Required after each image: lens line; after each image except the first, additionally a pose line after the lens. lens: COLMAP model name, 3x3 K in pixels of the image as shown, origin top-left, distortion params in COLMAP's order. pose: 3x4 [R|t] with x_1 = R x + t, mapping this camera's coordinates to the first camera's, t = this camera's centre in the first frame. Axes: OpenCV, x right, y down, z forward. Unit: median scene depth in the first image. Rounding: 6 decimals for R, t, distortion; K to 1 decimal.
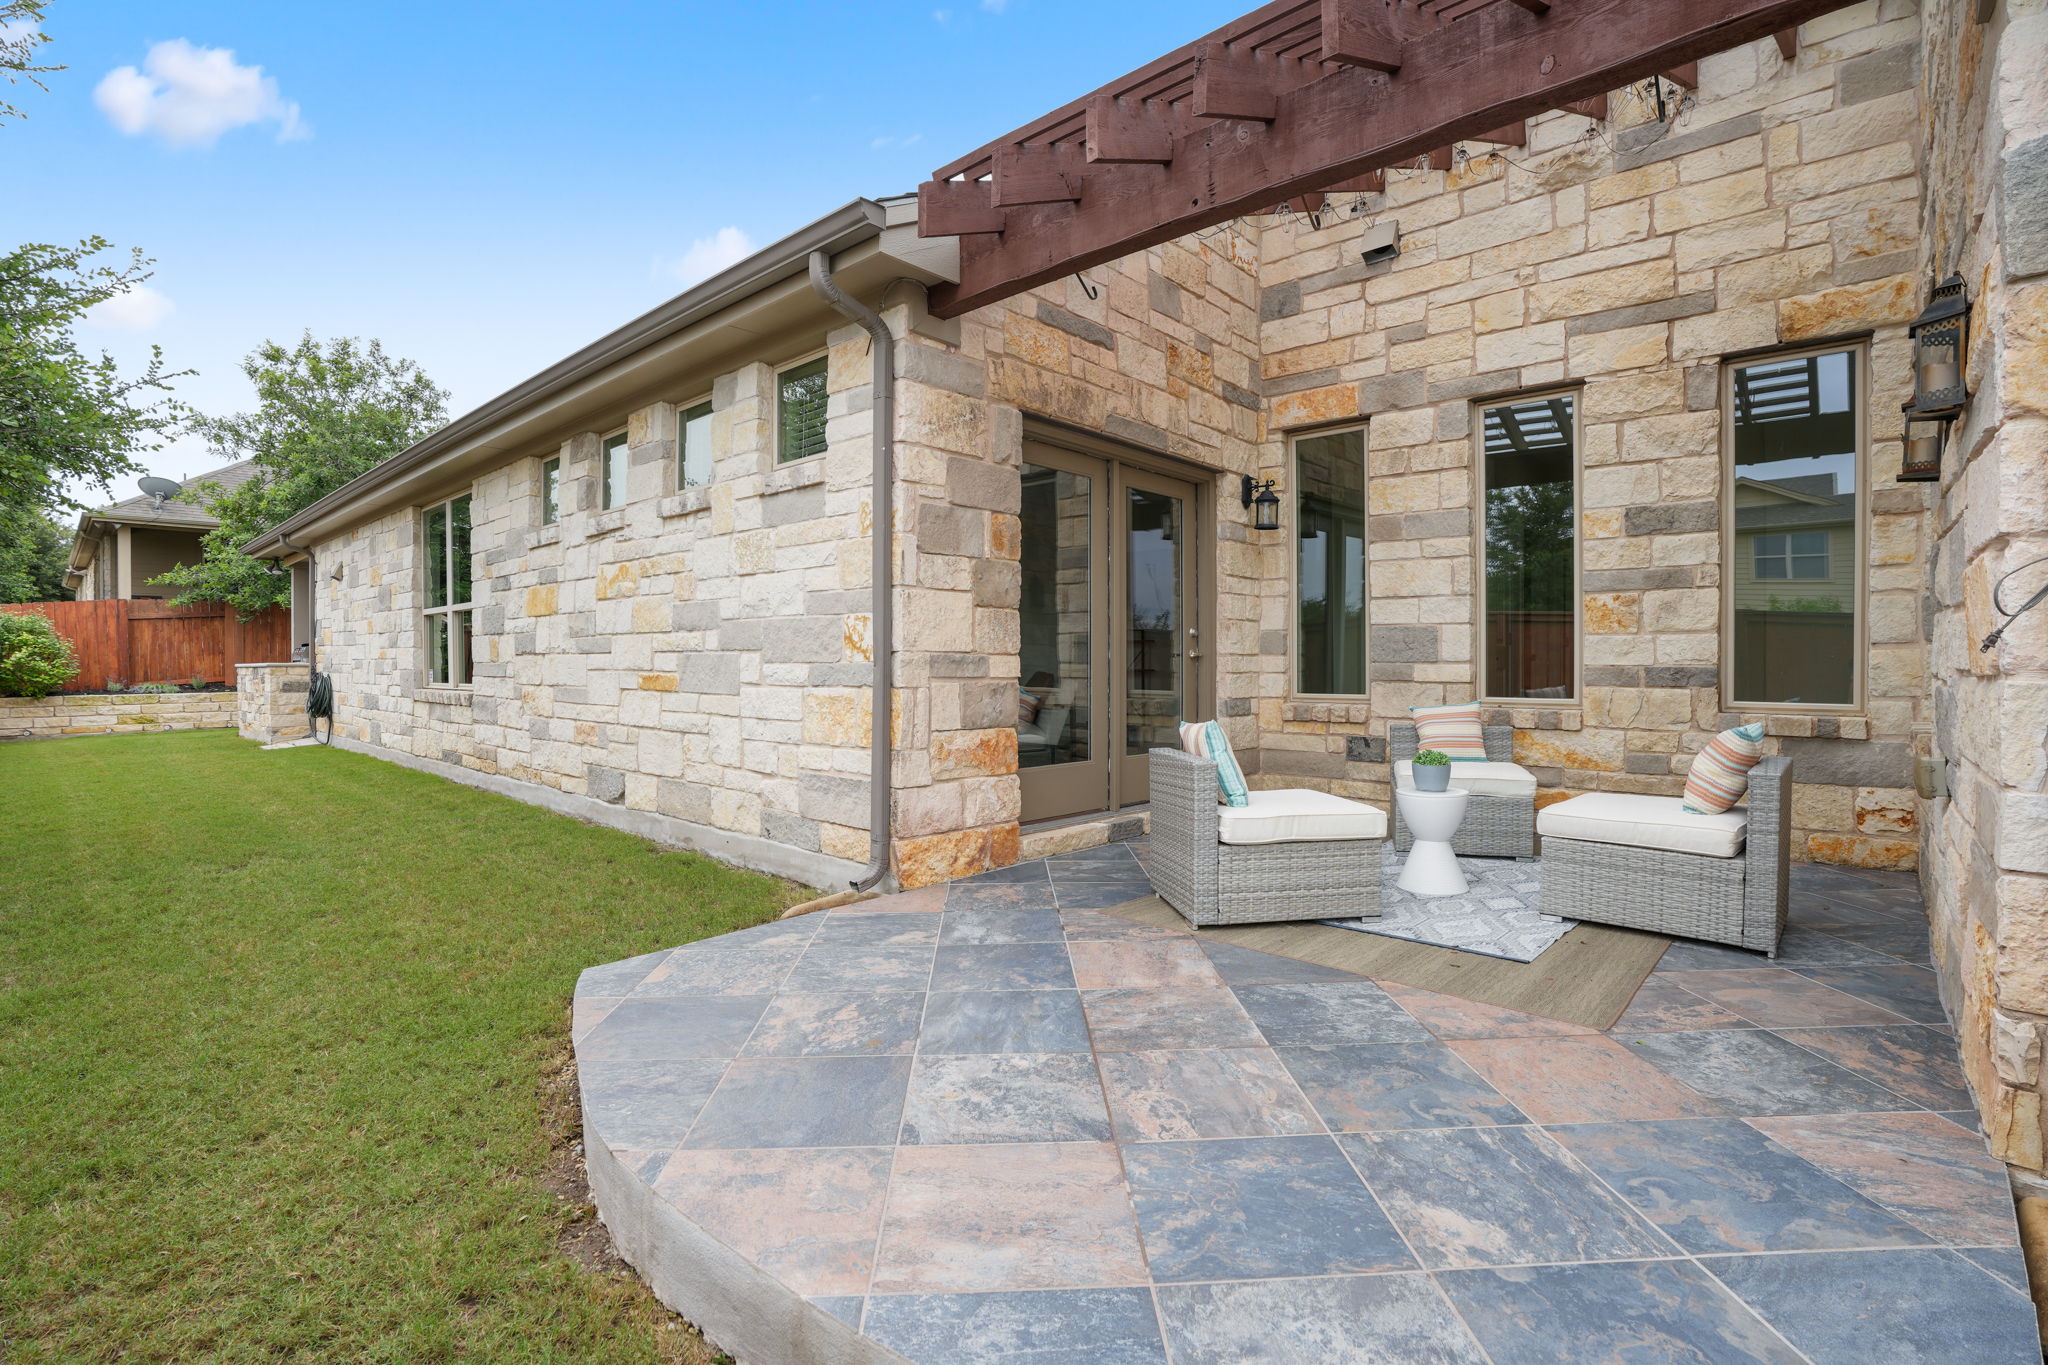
lens RADIAL K [[942.2, 0, 1022.6], [0, 942.2, 672.8], [0, 0, 1]] dist [-0.069850, 0.029049]
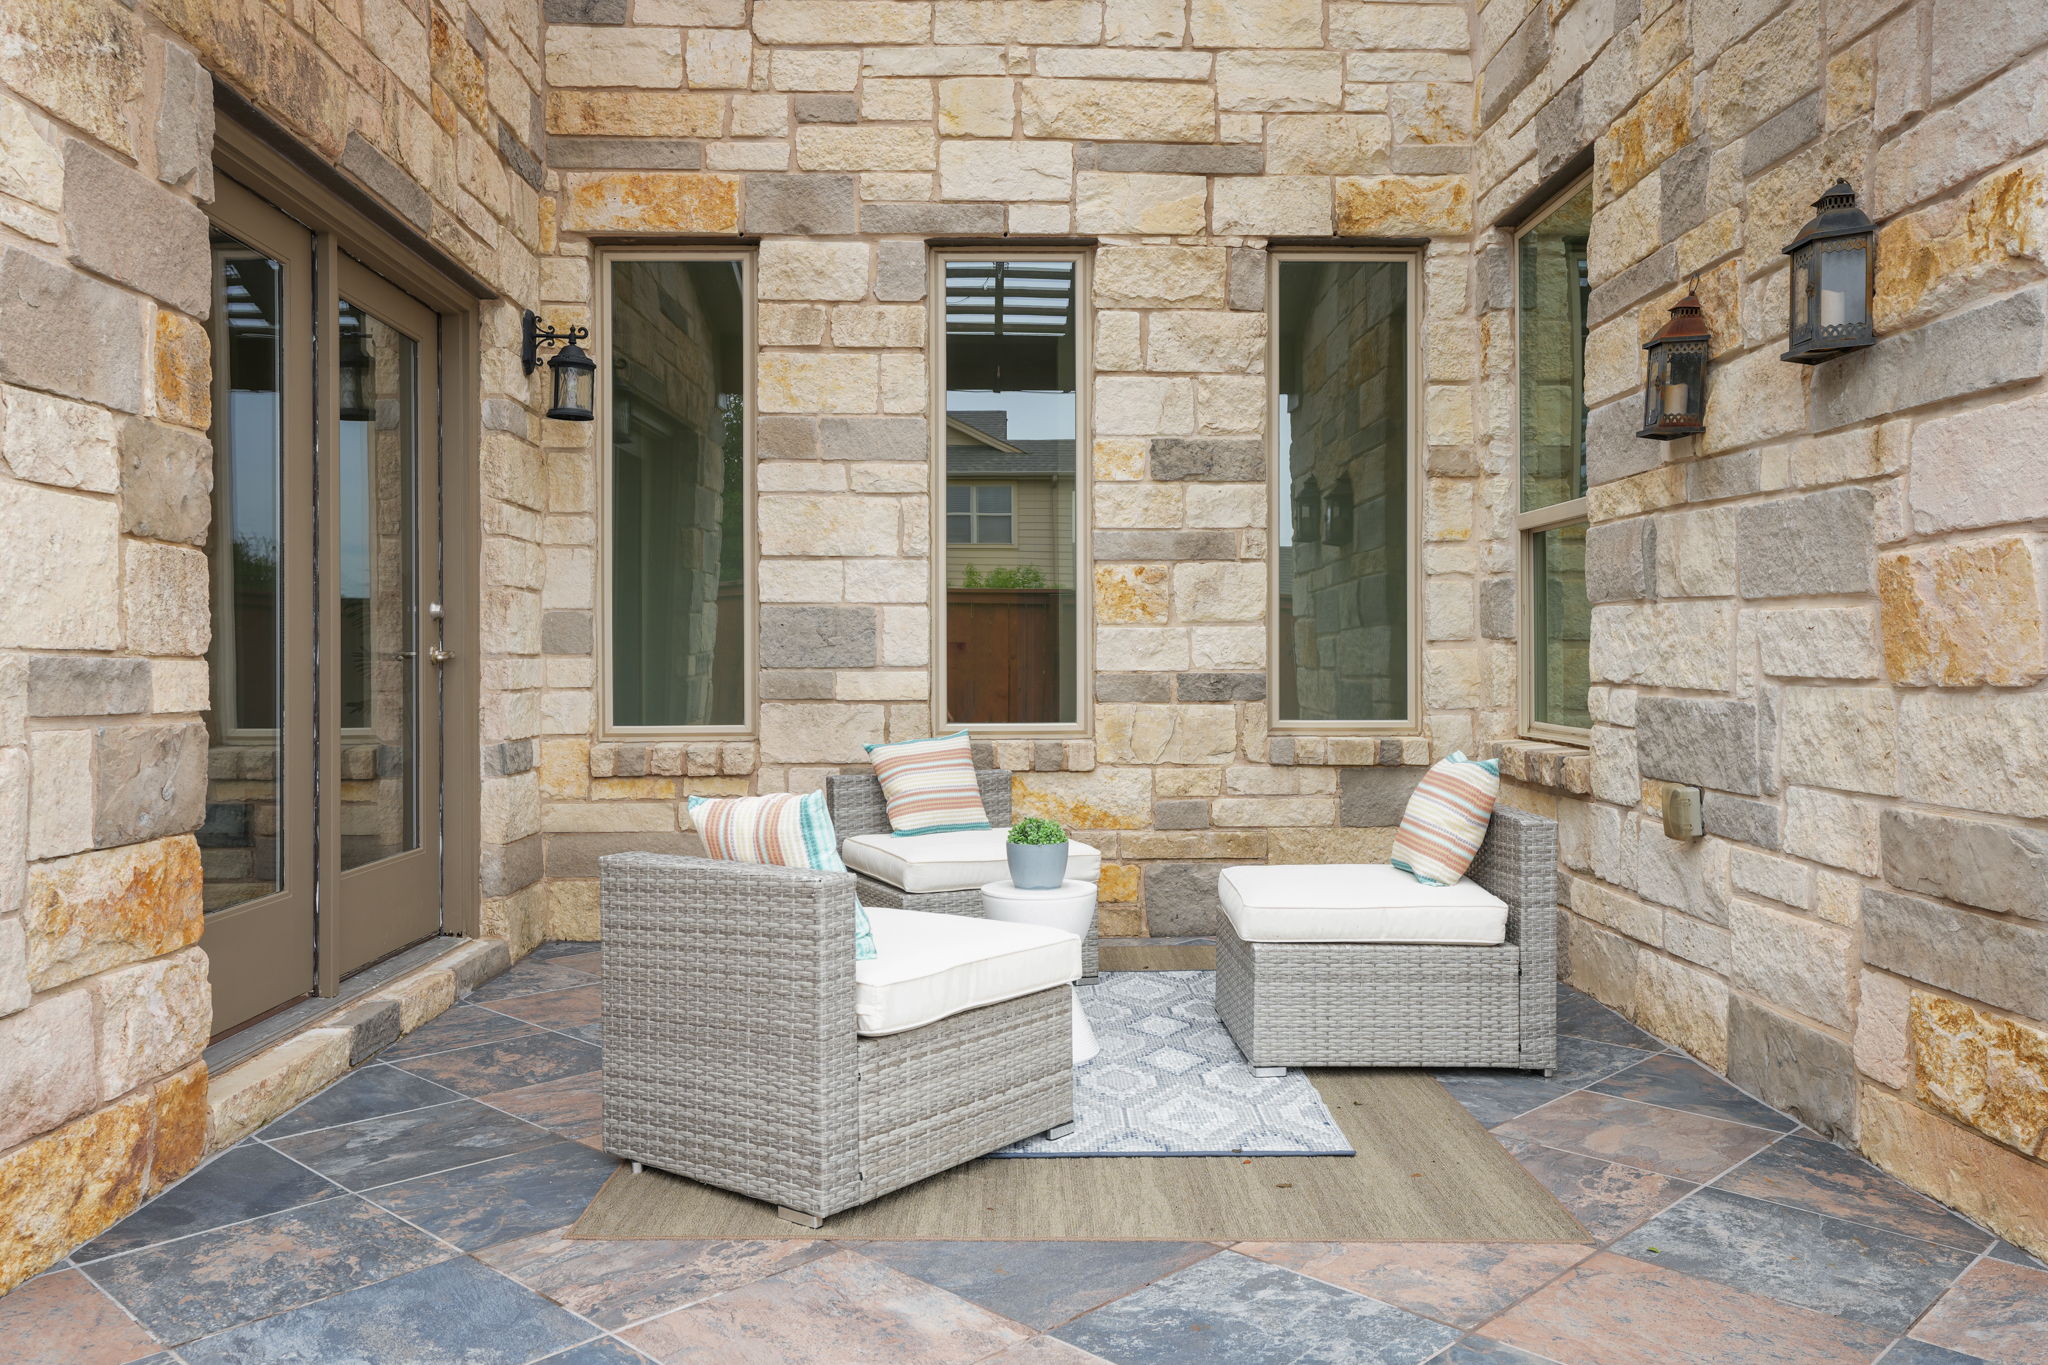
lens RADIAL K [[1559.6, 0, 1018.7], [0, 1559.6, 652.2], [0, 0, 1]] dist [-0.001399, 0.052134]
pose [[0.723290, 0.001649, 0.690542, -0.219966], [0.011387, 0.999833, -0.014315, -0.007212], [-0.690450, 0.018217, 0.723150, 0.249336]]
